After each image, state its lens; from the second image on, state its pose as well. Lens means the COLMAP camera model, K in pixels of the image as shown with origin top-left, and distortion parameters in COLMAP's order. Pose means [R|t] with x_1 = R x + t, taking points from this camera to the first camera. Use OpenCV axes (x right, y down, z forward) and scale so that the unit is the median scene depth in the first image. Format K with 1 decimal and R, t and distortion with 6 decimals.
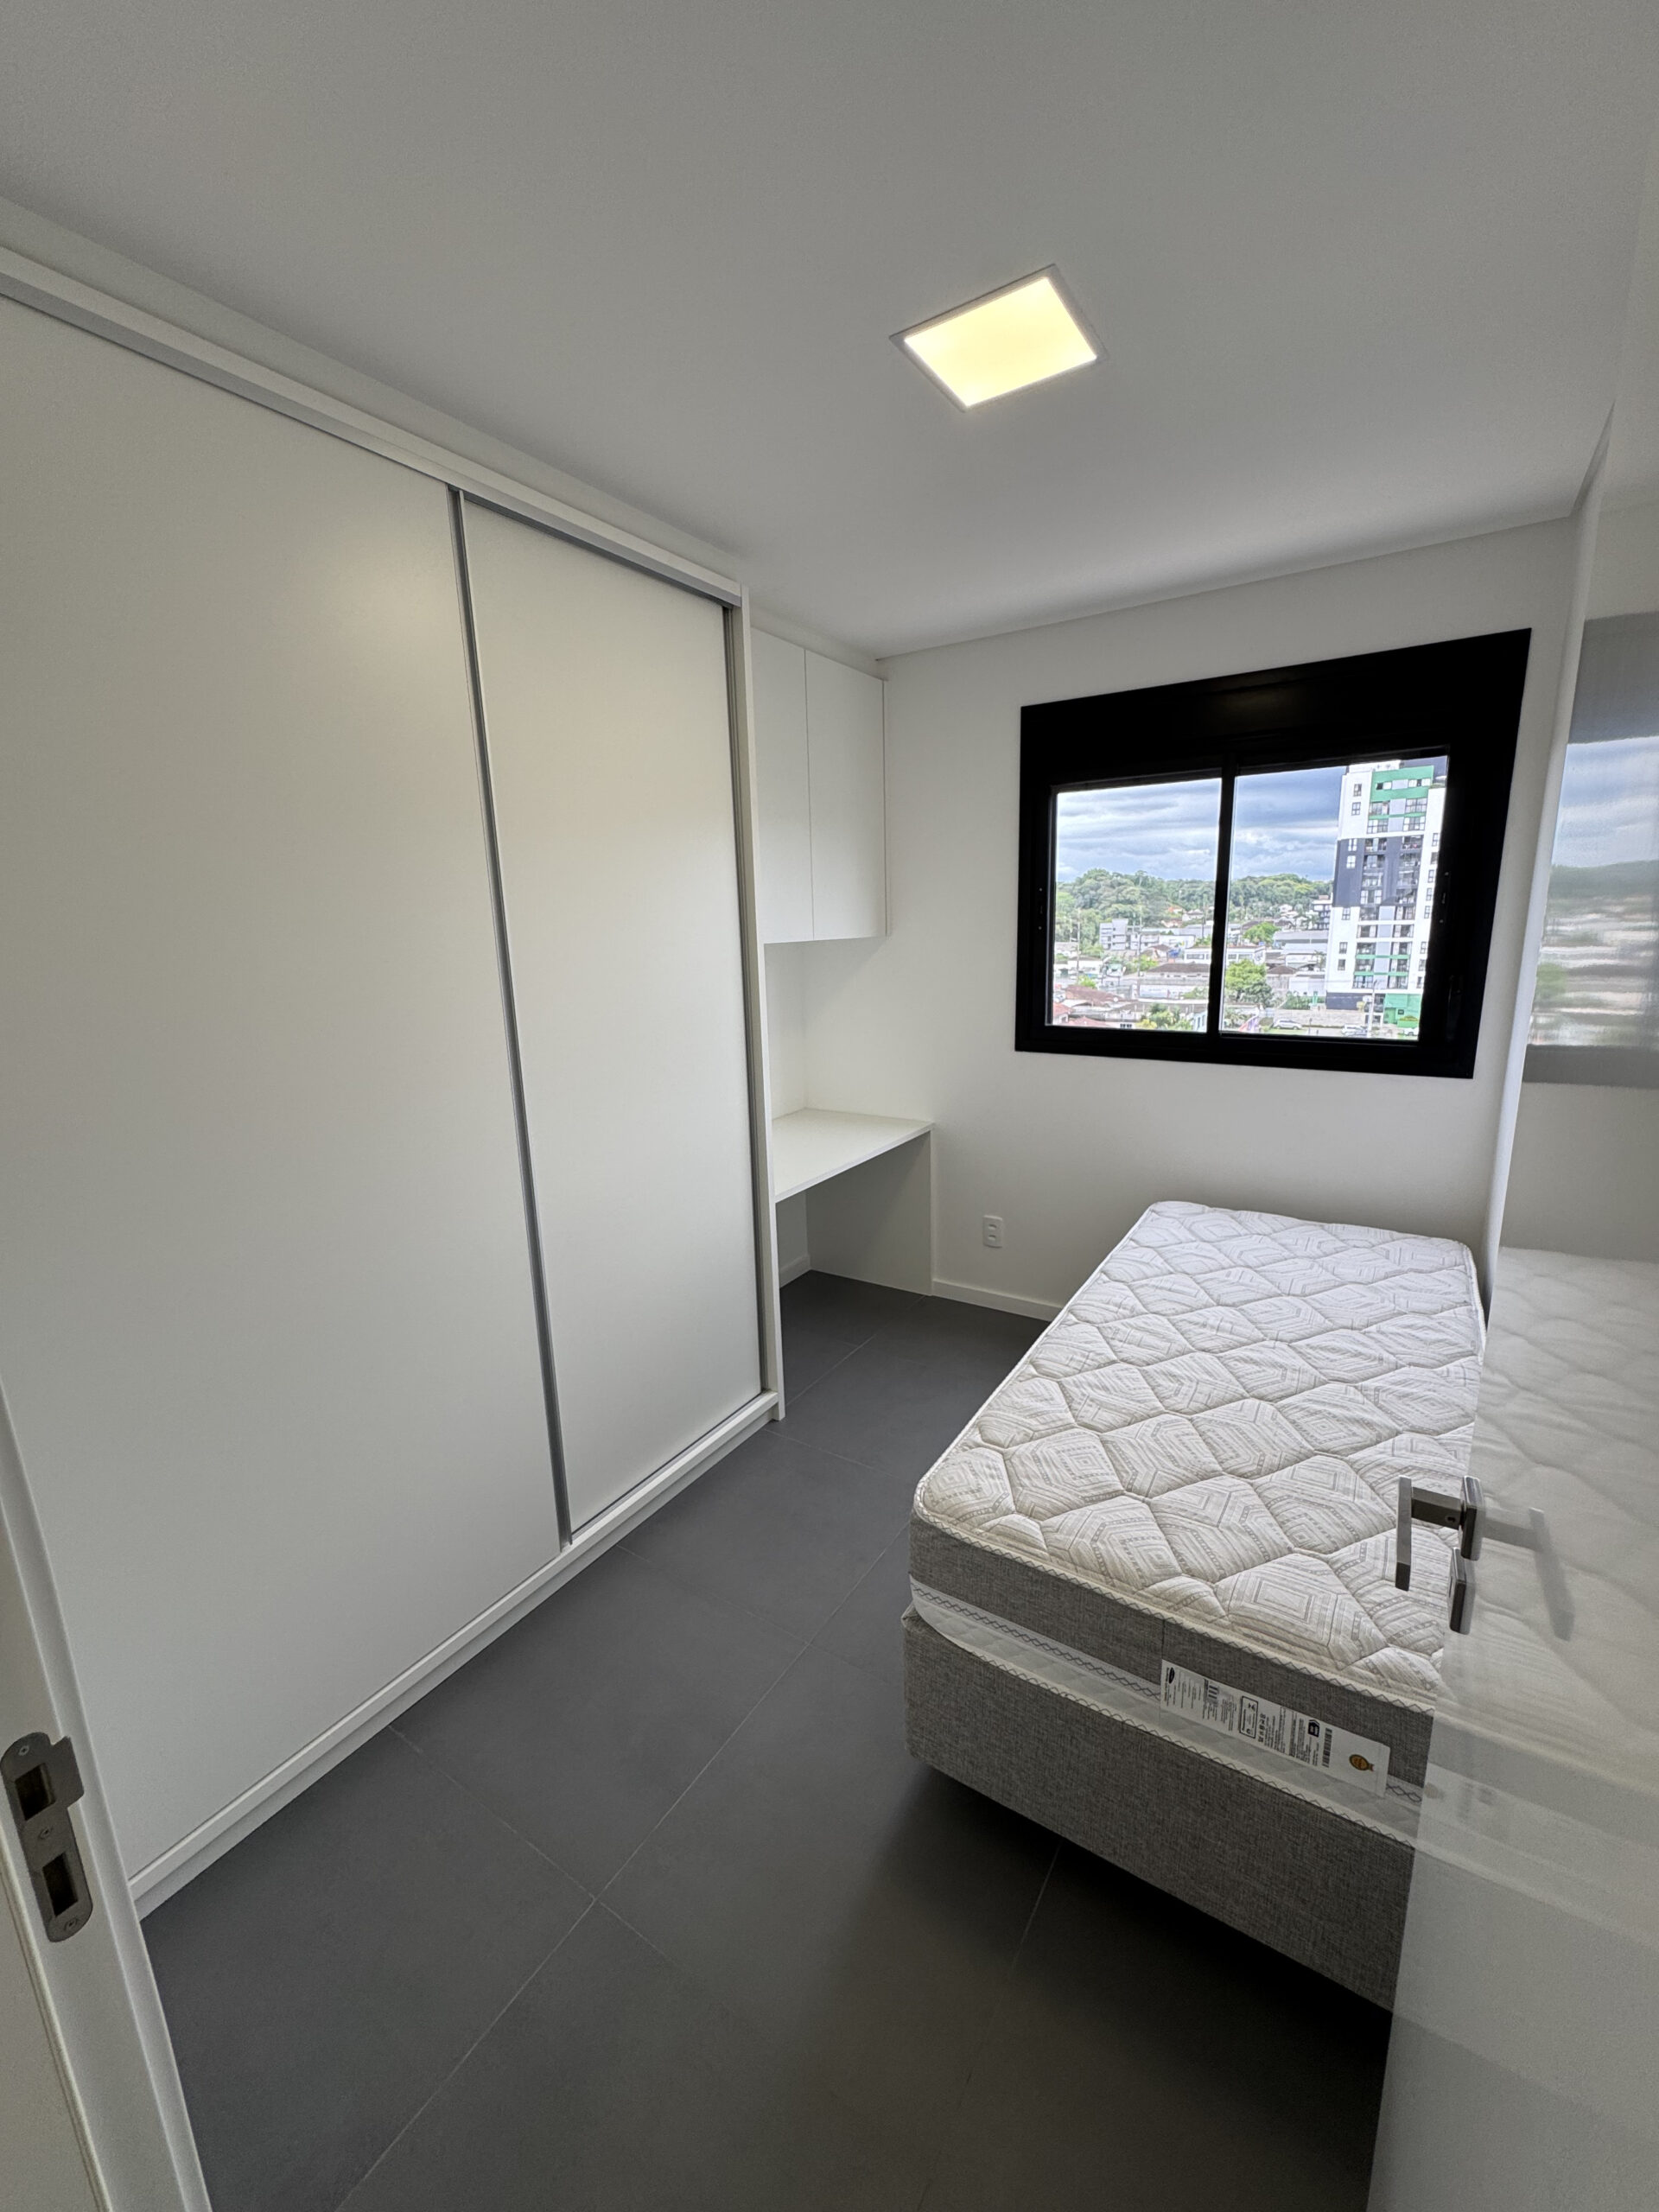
lens RADIAL K [[889.4, 0, 836.9], [0, 889.4, 1103.3], [0, 0, 1]] dist [-0.004292, 0.000861]
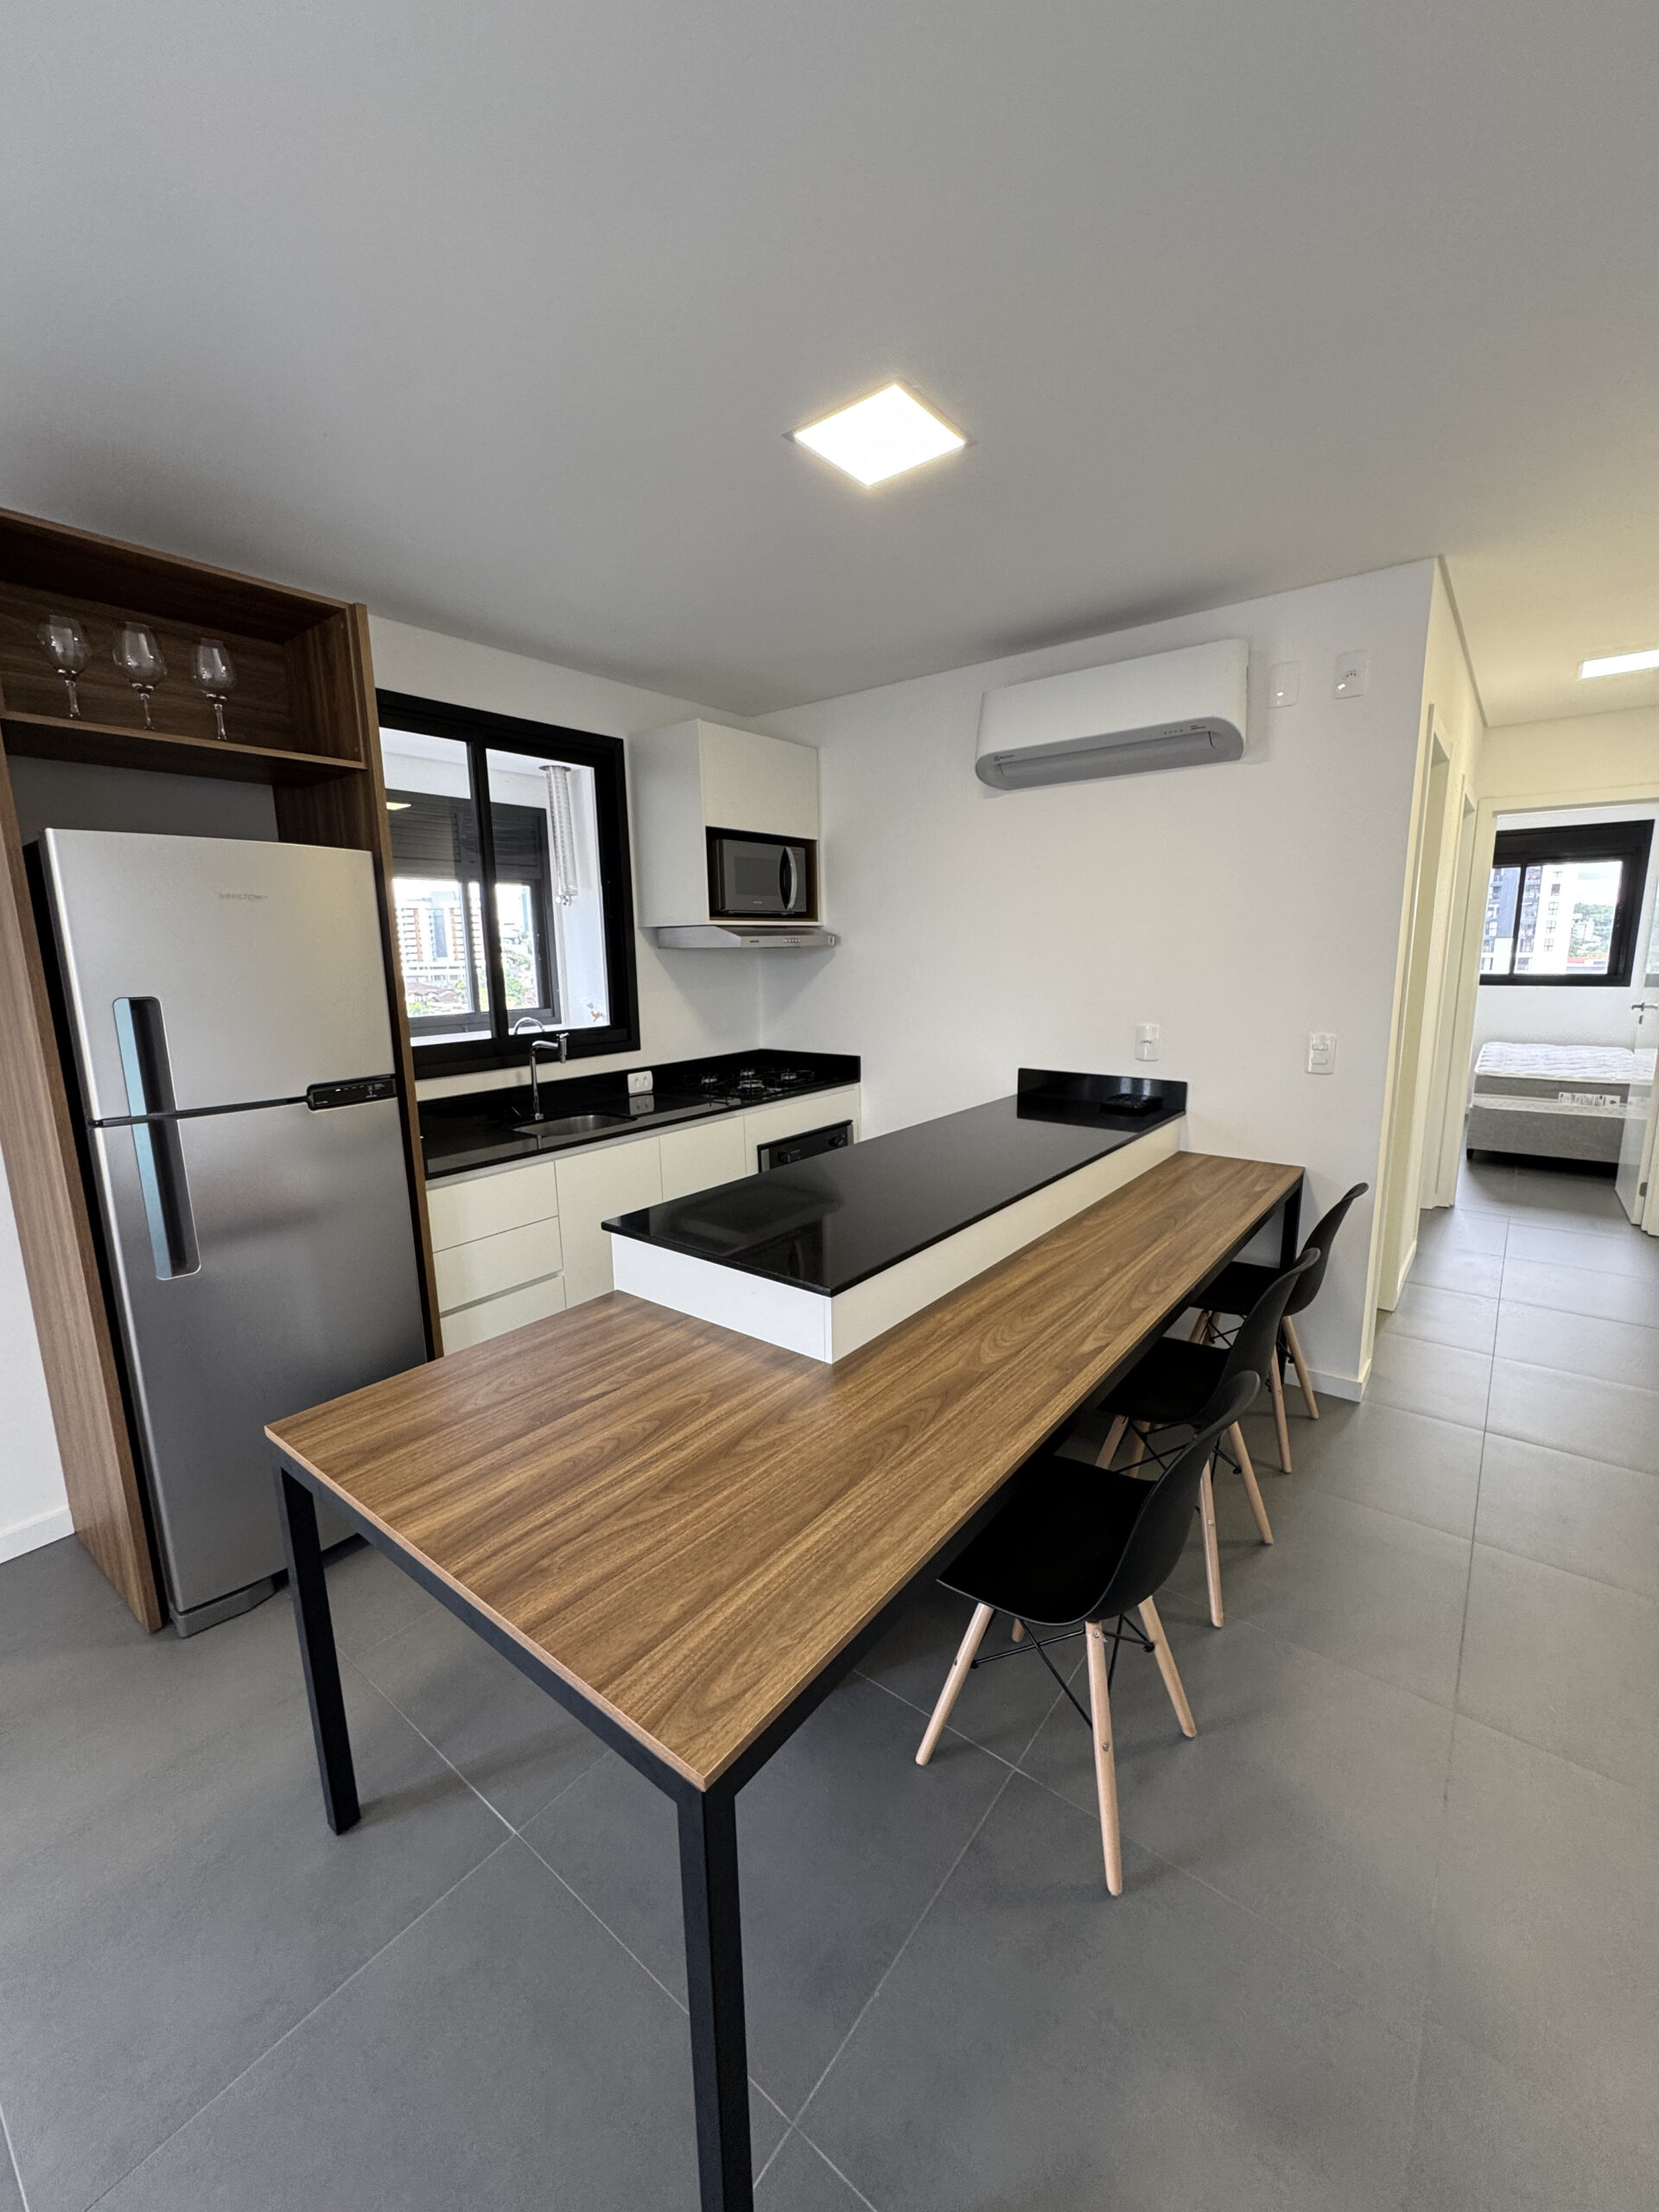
lens RADIAL K [[889.4, 0, 834.9], [0, 889.4, 1103.8], [0, 0, 1]] dist [-0.004292, 0.000861]
pose [[0.995916, 0.026138, -0.086420, -1.536921], [-0.028584, 0.999222, -0.027187, 0.511694], [0.085642, 0.029547, 0.995888, -1.989870]]
